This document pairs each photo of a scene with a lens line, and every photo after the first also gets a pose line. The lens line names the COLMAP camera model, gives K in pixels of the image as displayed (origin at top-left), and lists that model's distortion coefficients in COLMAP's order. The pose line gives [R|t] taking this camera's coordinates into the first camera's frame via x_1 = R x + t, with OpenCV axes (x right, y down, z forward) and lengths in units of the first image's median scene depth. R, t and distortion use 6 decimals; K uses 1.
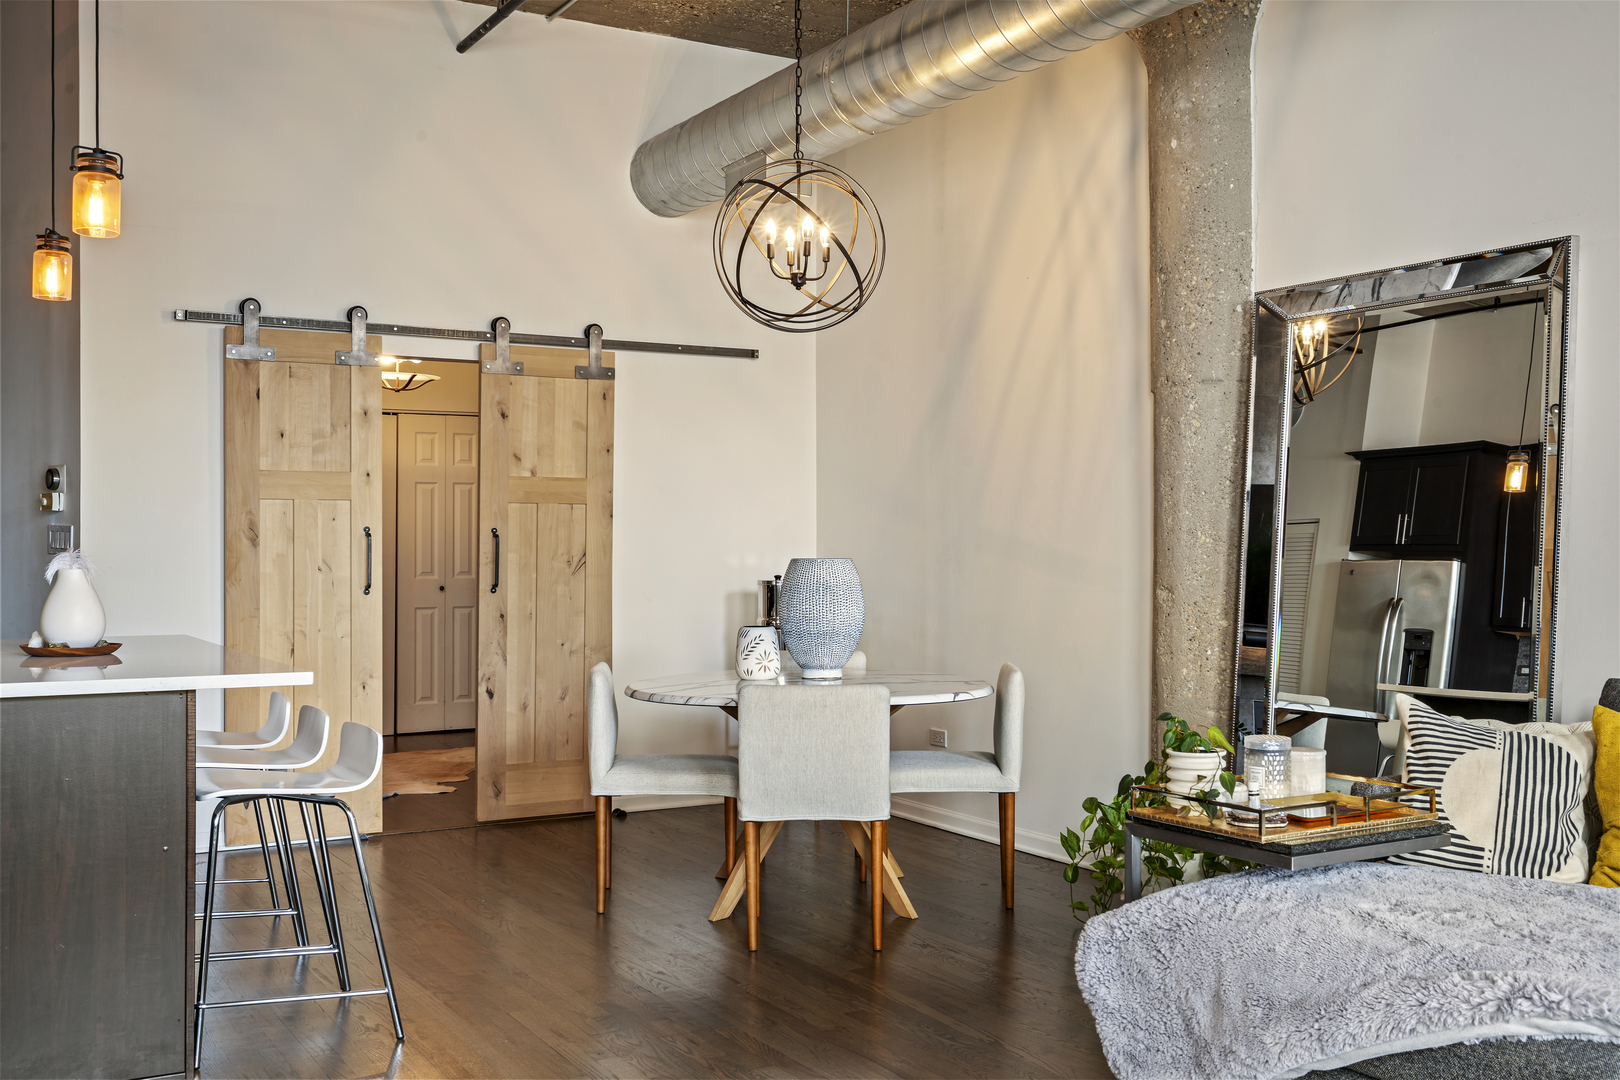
lens RADIAL K [[1598.0, 0, 798.7], [0, 1598.0, 536.8], [0, 0, 1]] dist [0.009032, 0.000000]
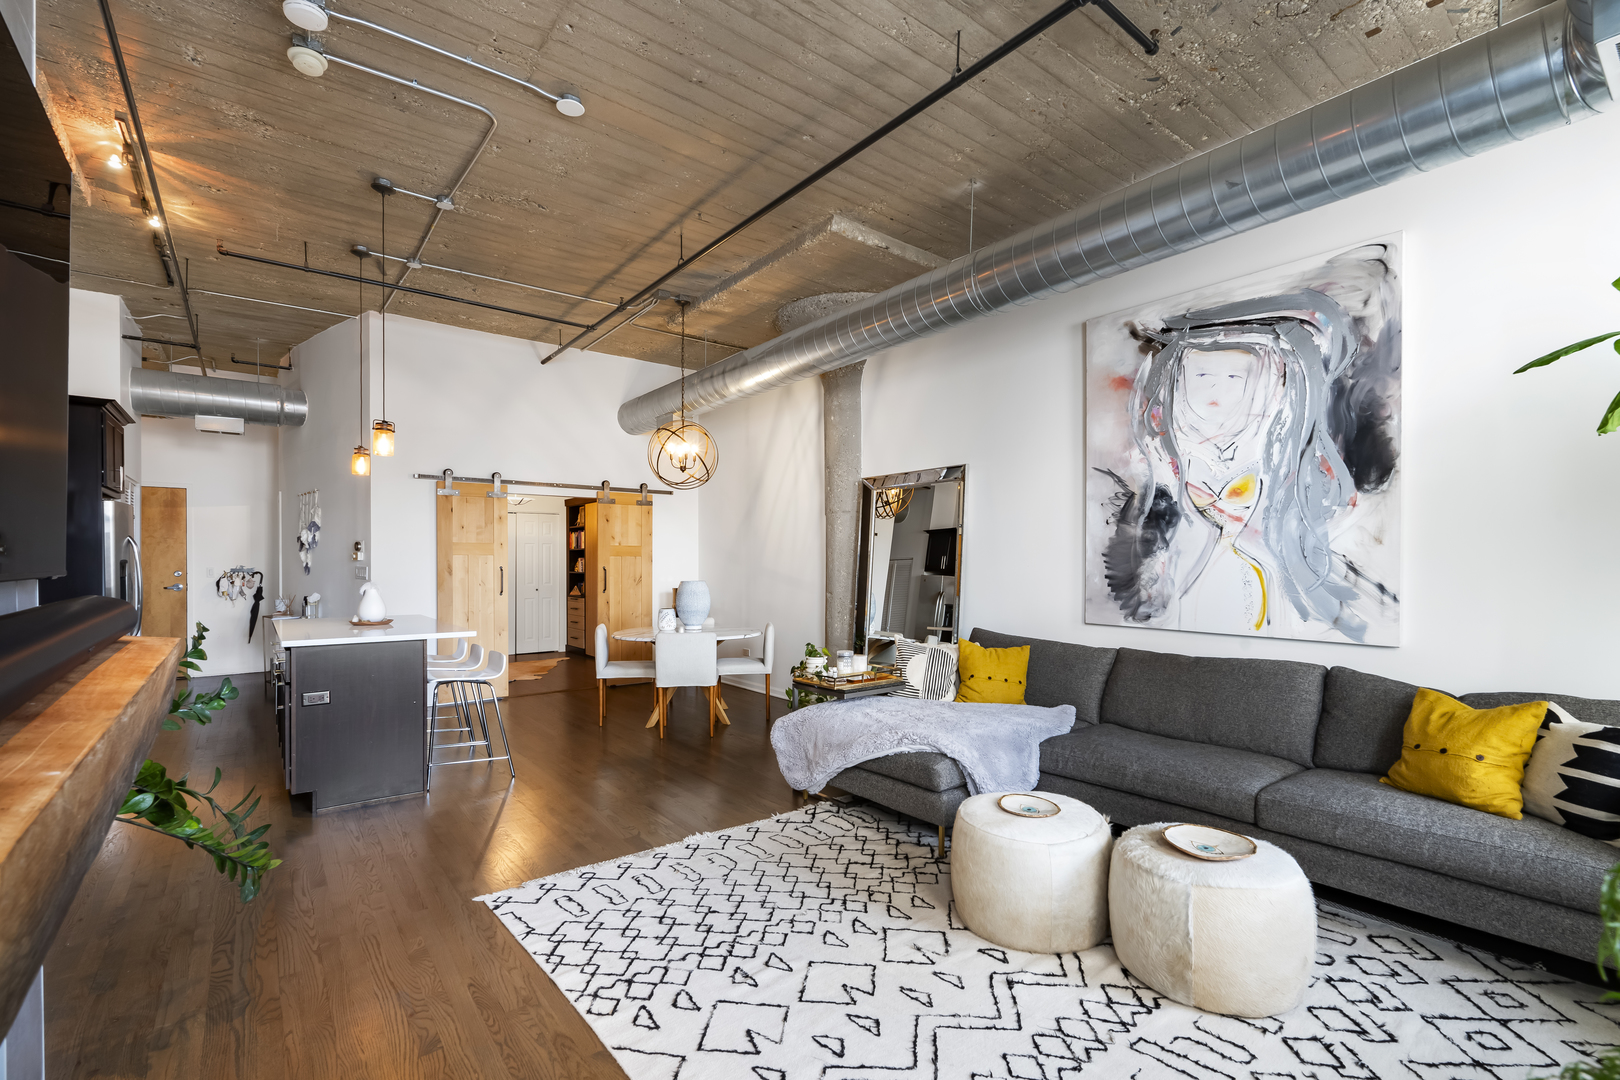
lens RADIAL K [[711.5, 0, 810.3], [0, 711.5, 568.8], [0, 0, 1]] dist [-0.008069, 0.000171]
pose [[0.989891, -0.000712, 0.141831, 0.040918], [-0.000833, 0.999941, 0.010832, -0.018708], [-0.141831, -0.010841, 0.989832, -0.126101]]
